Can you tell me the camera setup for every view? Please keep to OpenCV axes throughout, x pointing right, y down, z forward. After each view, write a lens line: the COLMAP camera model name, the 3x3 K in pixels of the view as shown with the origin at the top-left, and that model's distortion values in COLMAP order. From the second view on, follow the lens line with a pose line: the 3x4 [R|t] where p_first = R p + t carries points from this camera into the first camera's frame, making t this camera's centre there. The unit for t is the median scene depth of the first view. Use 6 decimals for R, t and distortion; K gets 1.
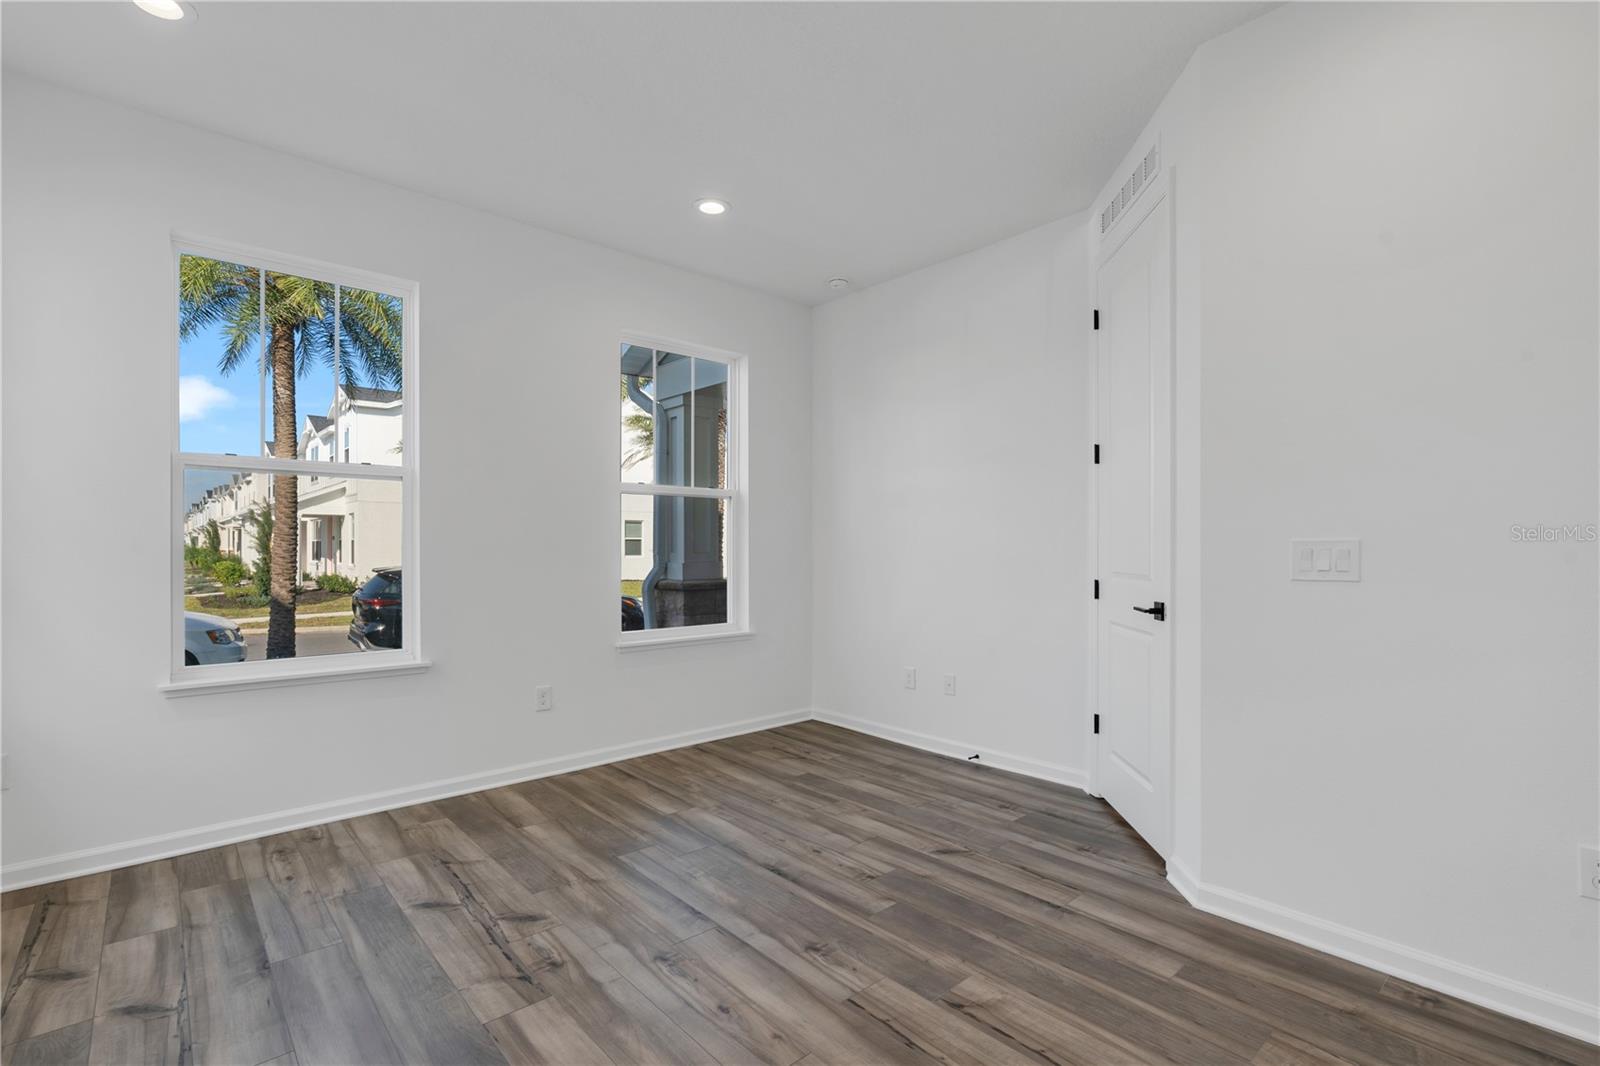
lens RADIAL K [[726.2, 0, 800.2], [0, 726.2, 534.8], [0, 0, 1]] dist [-0.011672, 0.001408]
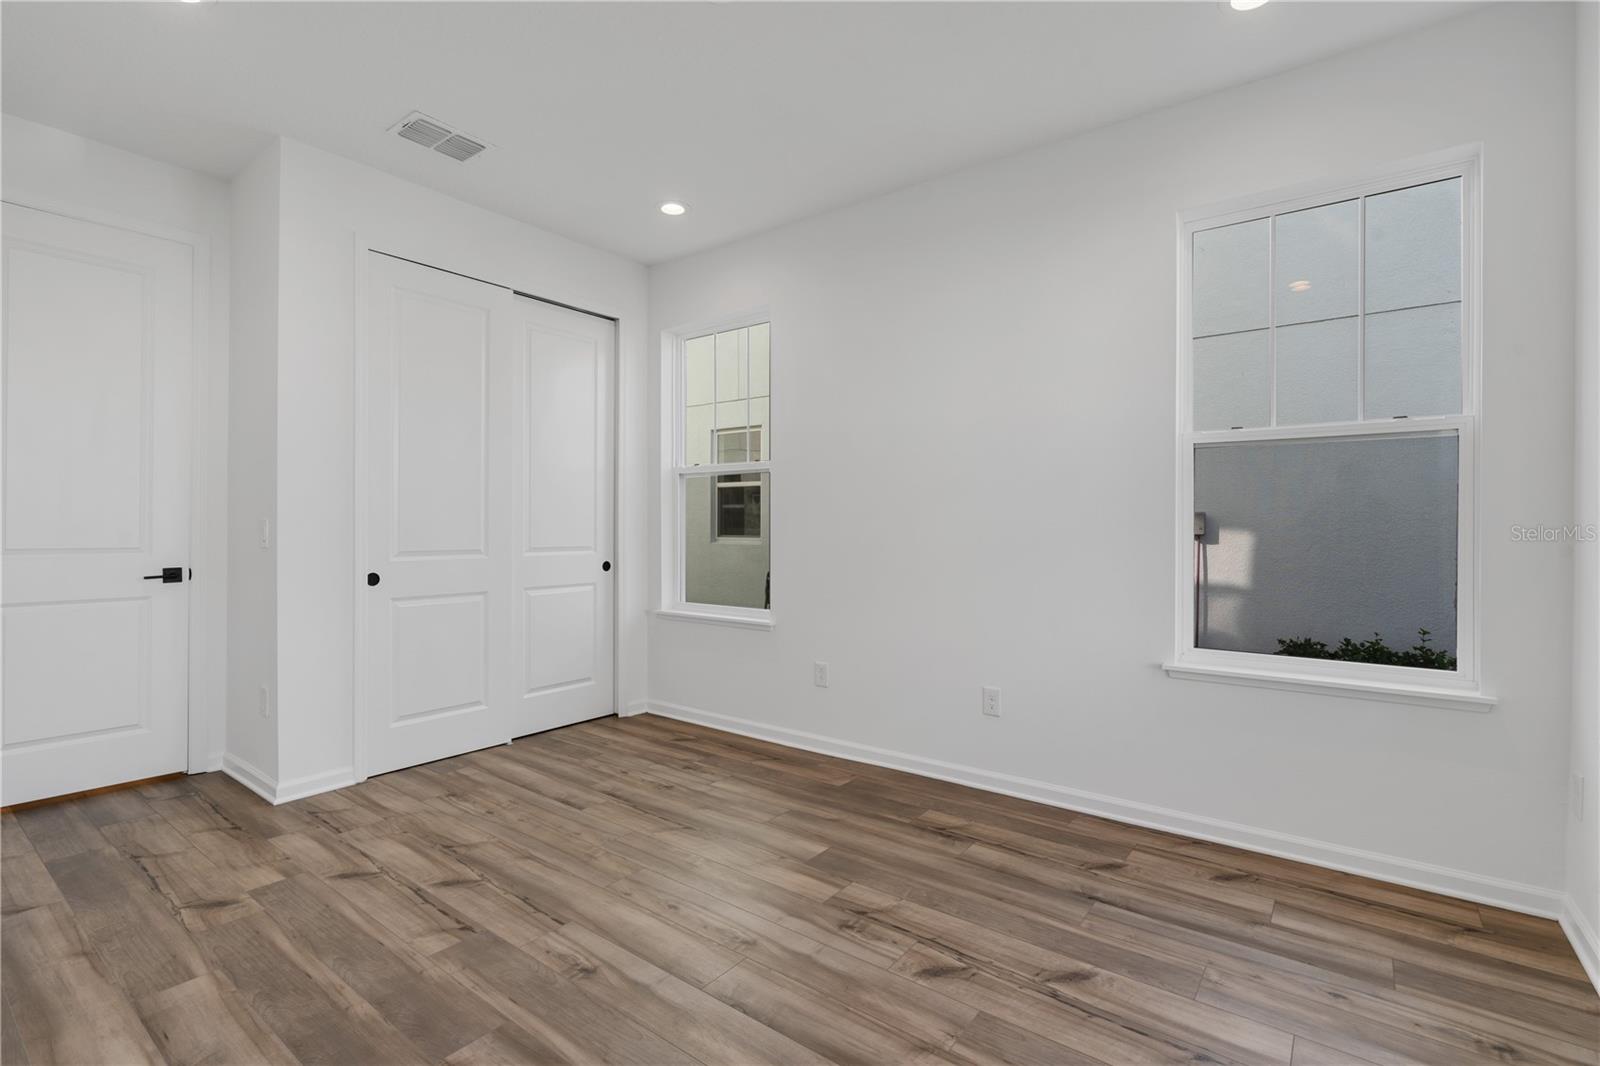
lens RADIAL K [[726.2, 0, 797.3], [0, 726.2, 541.0], [0, 0, 1]] dist [-0.011672, 0.001408]
pose [[-0.979815, -0.000249, -0.199904, -0.059997], [-0.001071, 0.999991, 0.004008, 0.034962], [0.199902, 0.004141, -0.979807, 1.996519]]
